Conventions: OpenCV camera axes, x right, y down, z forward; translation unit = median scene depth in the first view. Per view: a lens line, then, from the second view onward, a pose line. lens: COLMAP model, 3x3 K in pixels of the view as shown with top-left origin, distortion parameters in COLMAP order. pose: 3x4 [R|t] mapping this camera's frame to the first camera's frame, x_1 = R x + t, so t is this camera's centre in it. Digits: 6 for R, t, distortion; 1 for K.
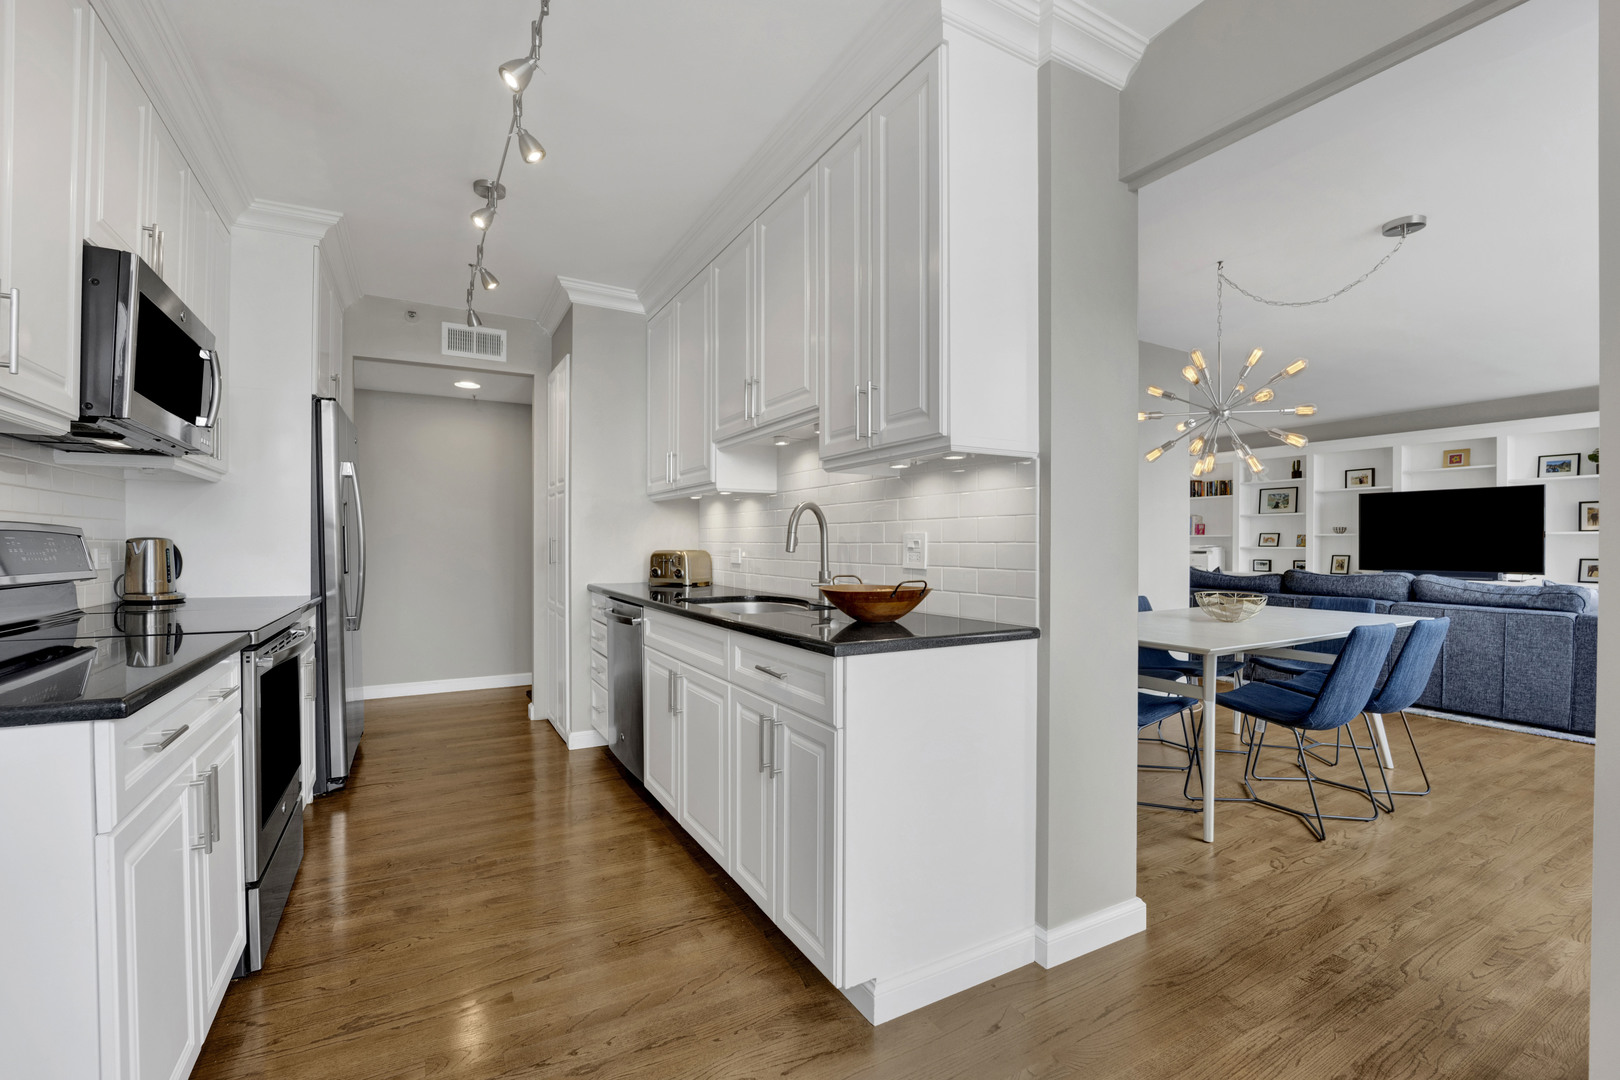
lens RADIAL K [[685.3, 0, 792.0], [0, 685.3, 548.6], [0, 0, 1]] dist [-0.015923, -0.000628]
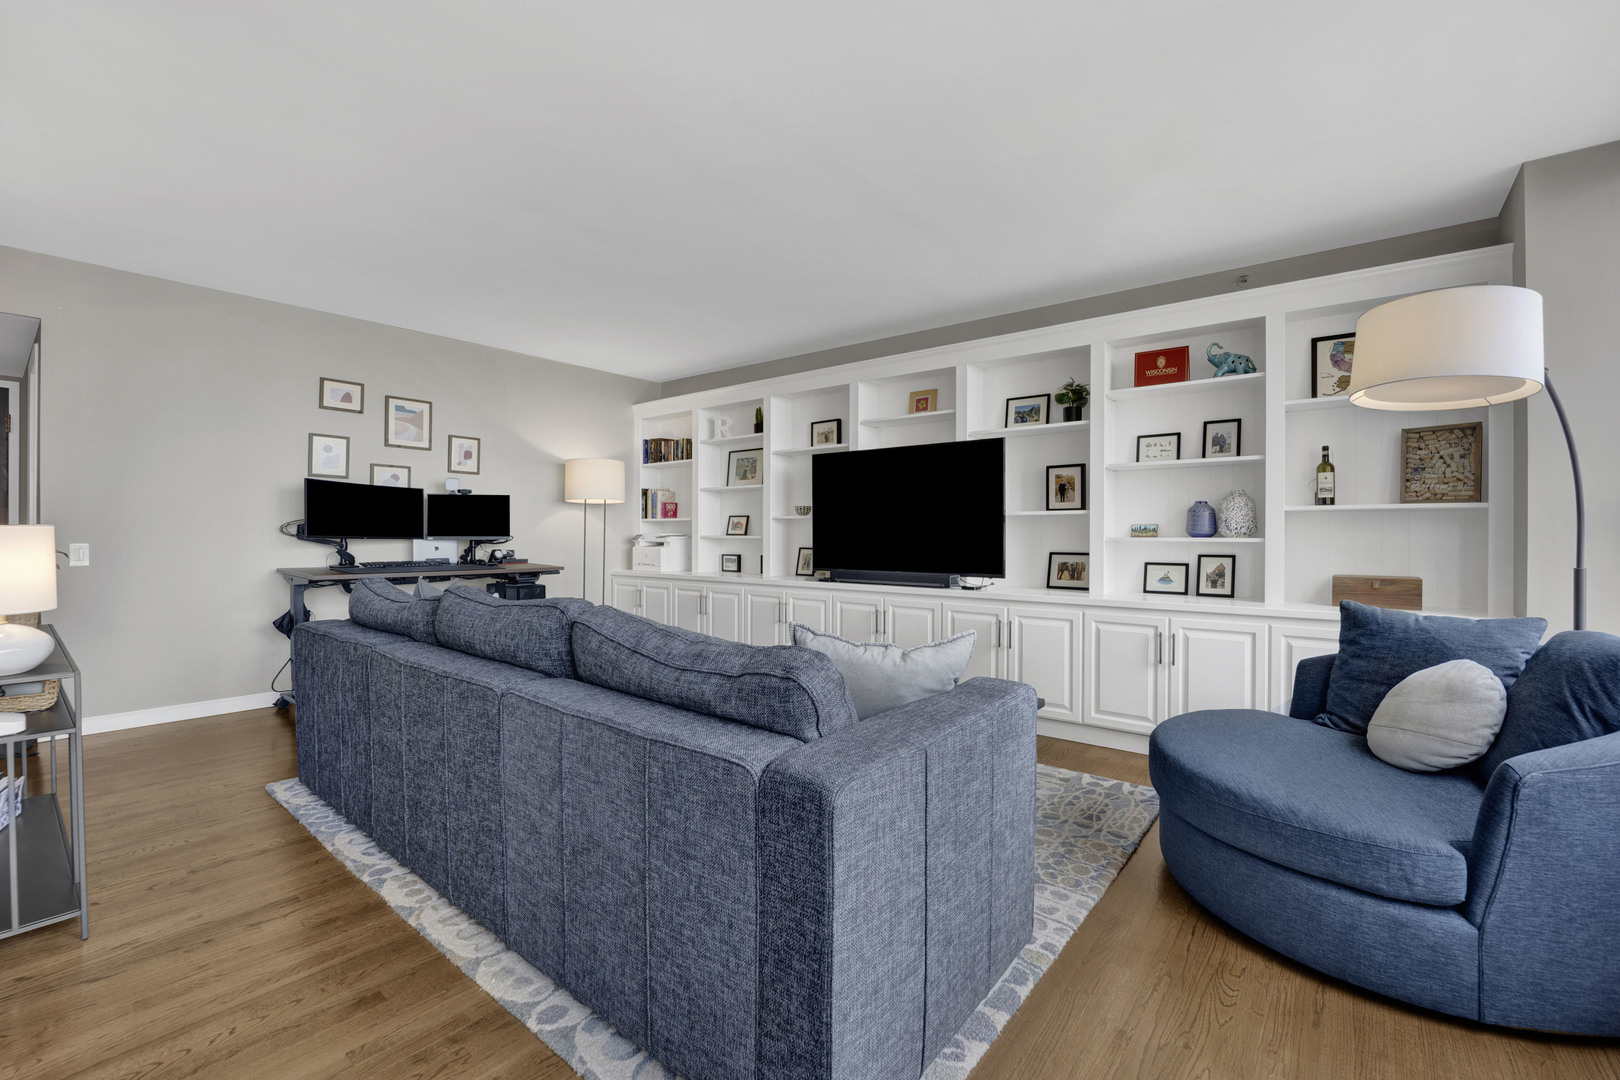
lens RADIAL K [[685.3, 0, 809.6], [0, 685.3, 525.9], [0, 0, 1]] dist [-0.015923, -0.000628]
pose [[0.922827, 0.004258, 0.385191, 0.687157], [0.002861, 0.999836, -0.017907, 0.000348], [-0.385204, 0.017627, 0.922663, 0.461564]]
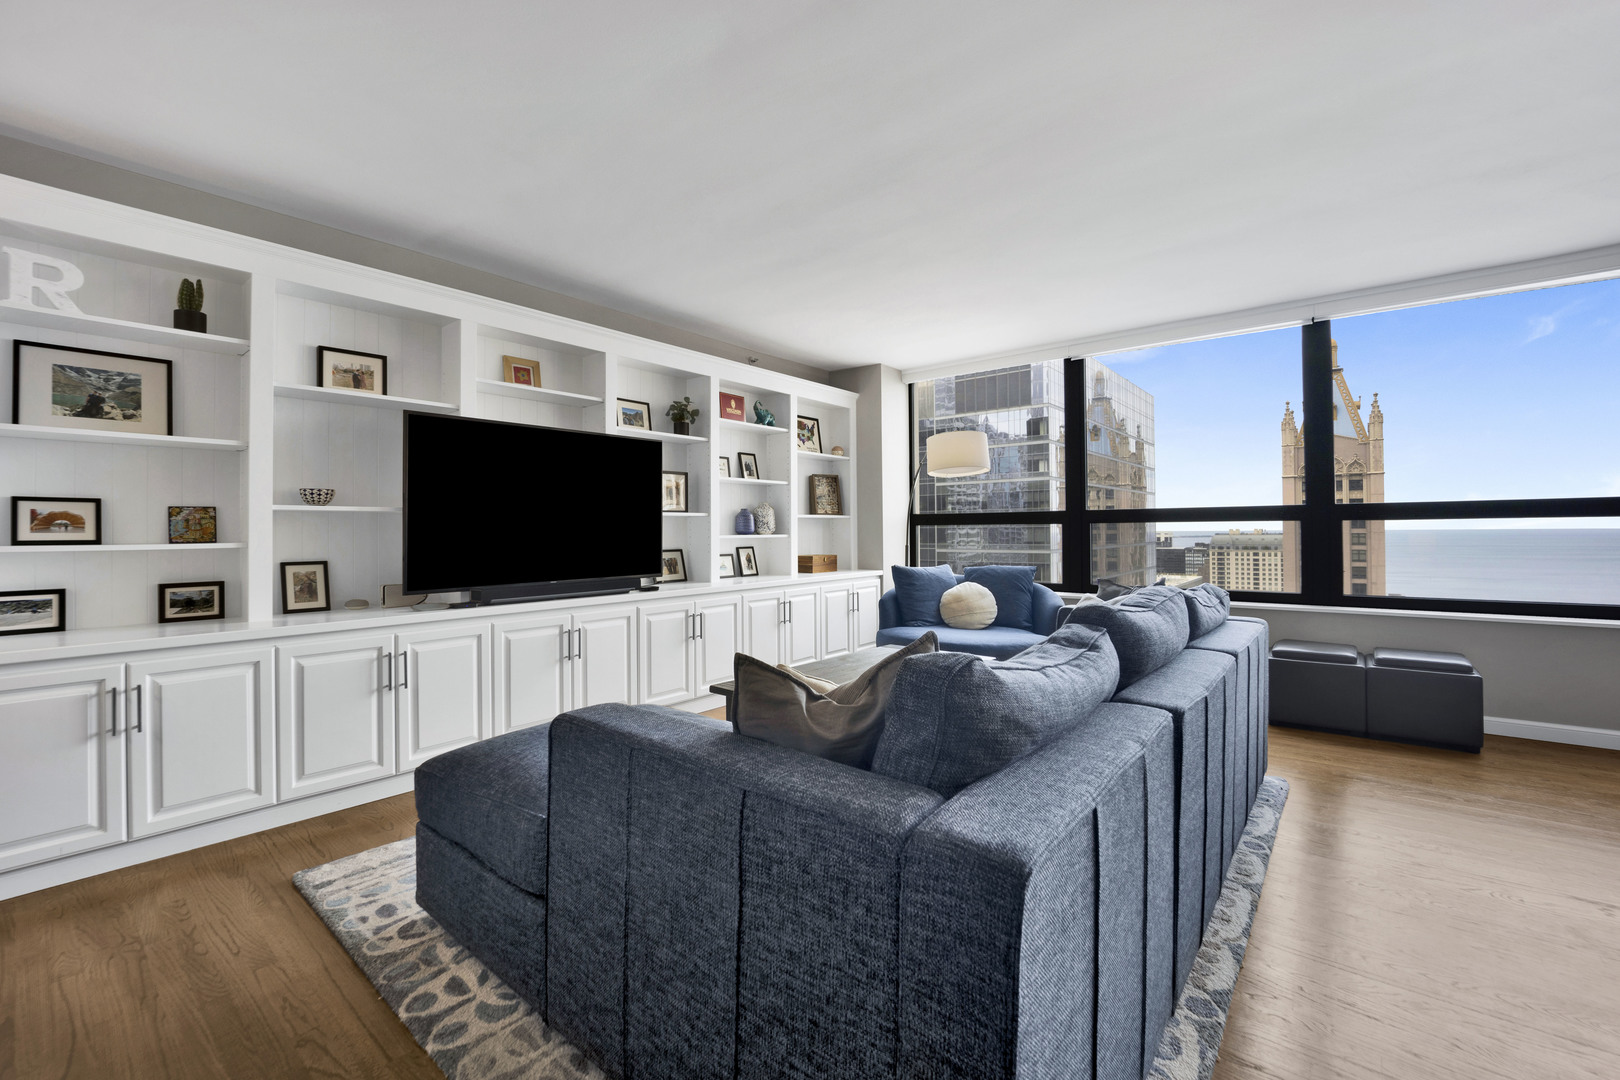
lens RADIAL K [[685.3, 0, 831.2], [0, 685.3, 523.6], [0, 0, 1]] dist [-0.015923, -0.000628]
pose [[-0.380703, 0.011408, 0.924627, 0.422702], [0.015700, 0.999860, -0.005872, -0.006332], [-0.924564, 0.012281, -0.380829, 1.090190]]
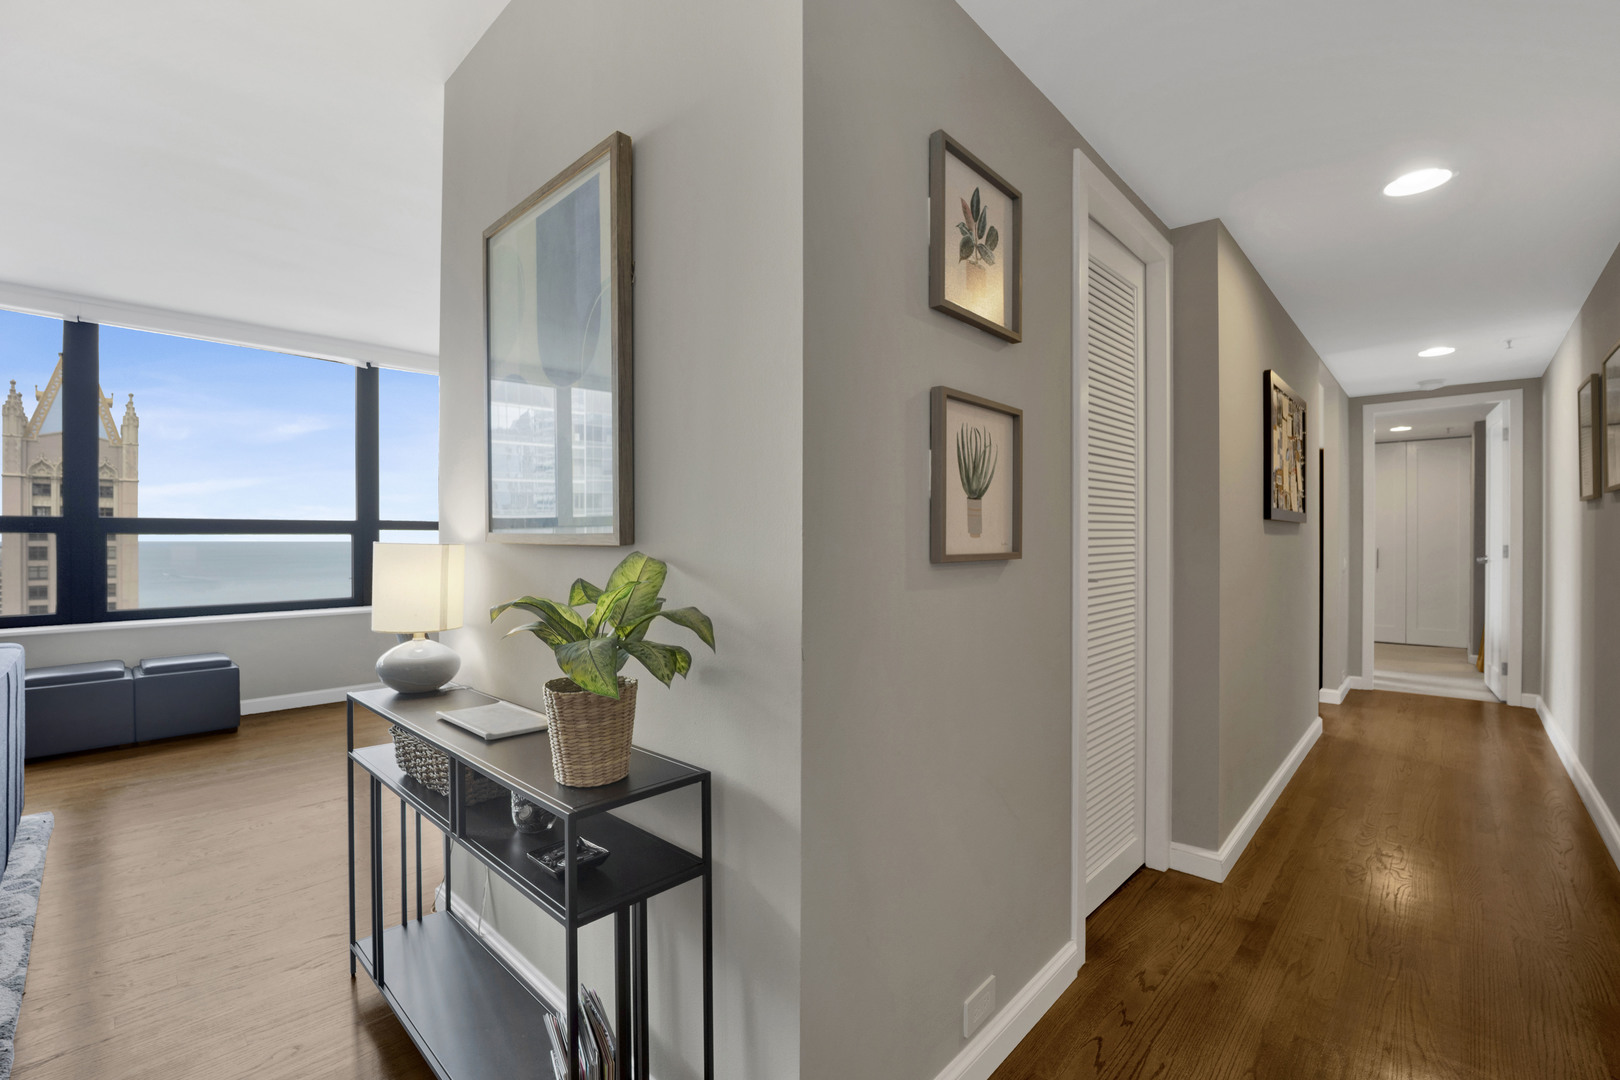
lens RADIAL K [[685.3, 0, 798.7], [0, 685.3, 525.8], [0, 0, 1]] dist [-0.015923, -0.000628]
pose [[-0.960498, -0.000168, -0.278288, 0.386335], [0.001021, 0.999991, -0.004129, -0.010875], [0.278286, -0.004250, -0.960489, 1.191049]]
